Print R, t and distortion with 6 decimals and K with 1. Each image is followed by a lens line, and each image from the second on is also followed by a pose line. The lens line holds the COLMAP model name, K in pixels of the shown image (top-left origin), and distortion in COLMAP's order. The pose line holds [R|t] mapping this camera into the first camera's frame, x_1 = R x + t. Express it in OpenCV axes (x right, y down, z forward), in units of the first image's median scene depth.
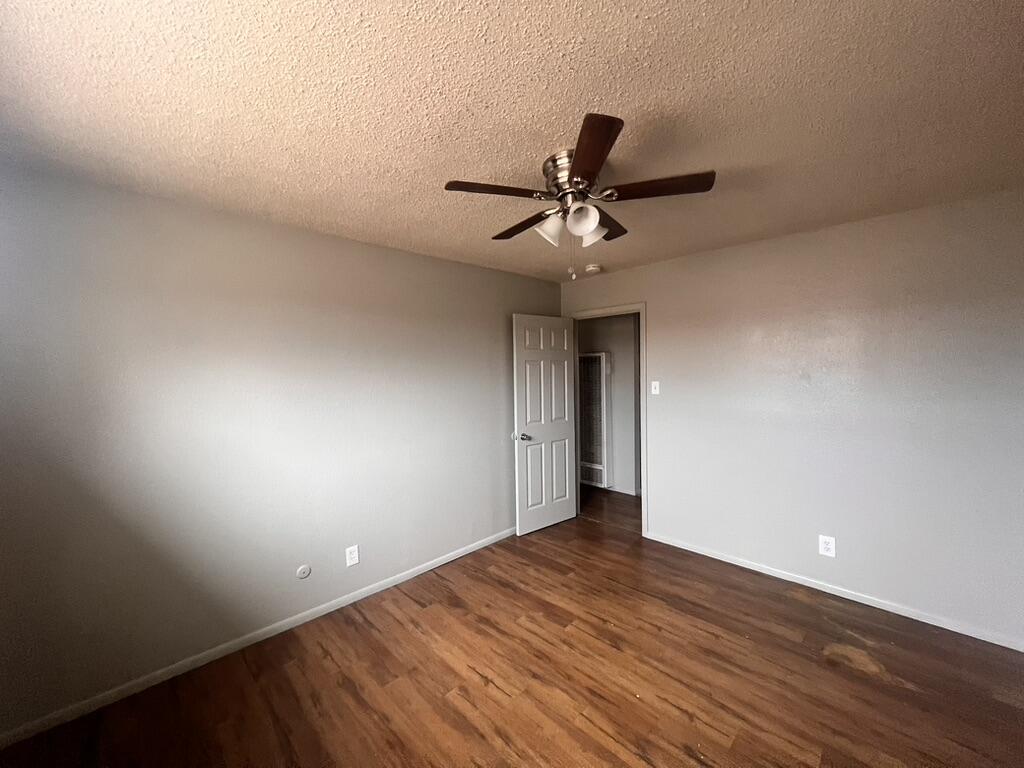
lens RADIAL K [[406.8, 0, 503.3], [0, 406.8, 383.3], [0, 0, 1]] dist [-0.000489, 0.000282]
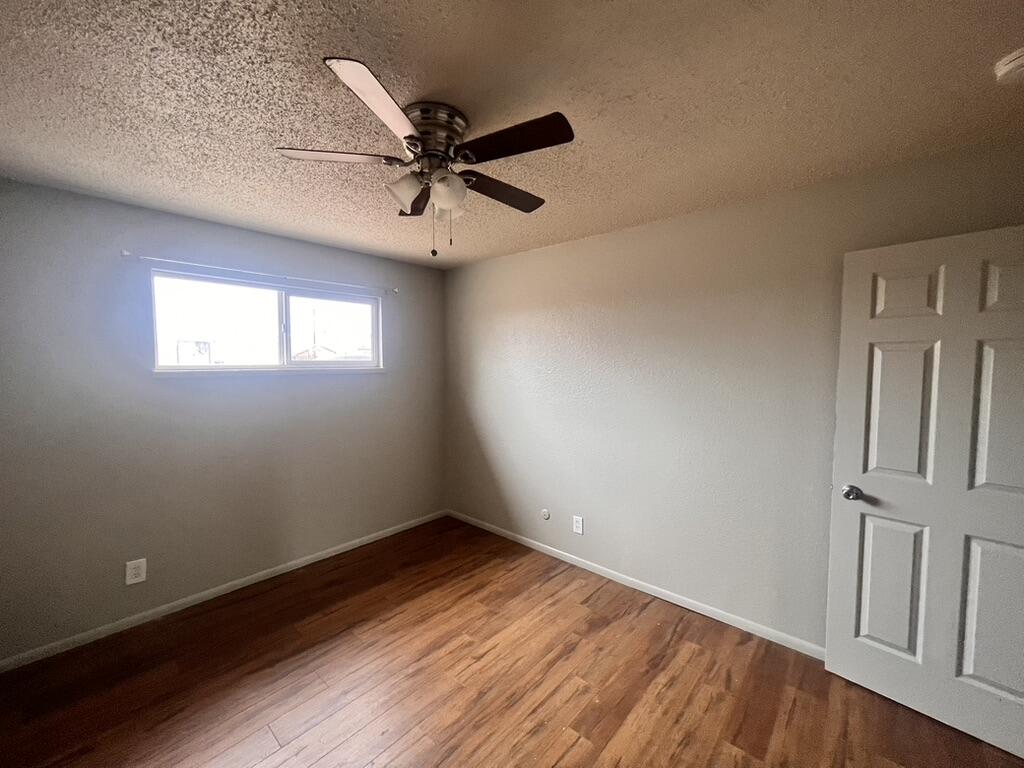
lens RADIAL K [[406.8, 0, 520.9], [0, 406.8, 384.9], [0, 0, 1]] dist [-0.000489, 0.000282]
pose [[0.082833, 0.067690, -0.994262, 0.823176], [-0.038435, 0.997165, 0.064685, -0.033418], [0.995822, 0.032857, 0.085200, 0.855680]]
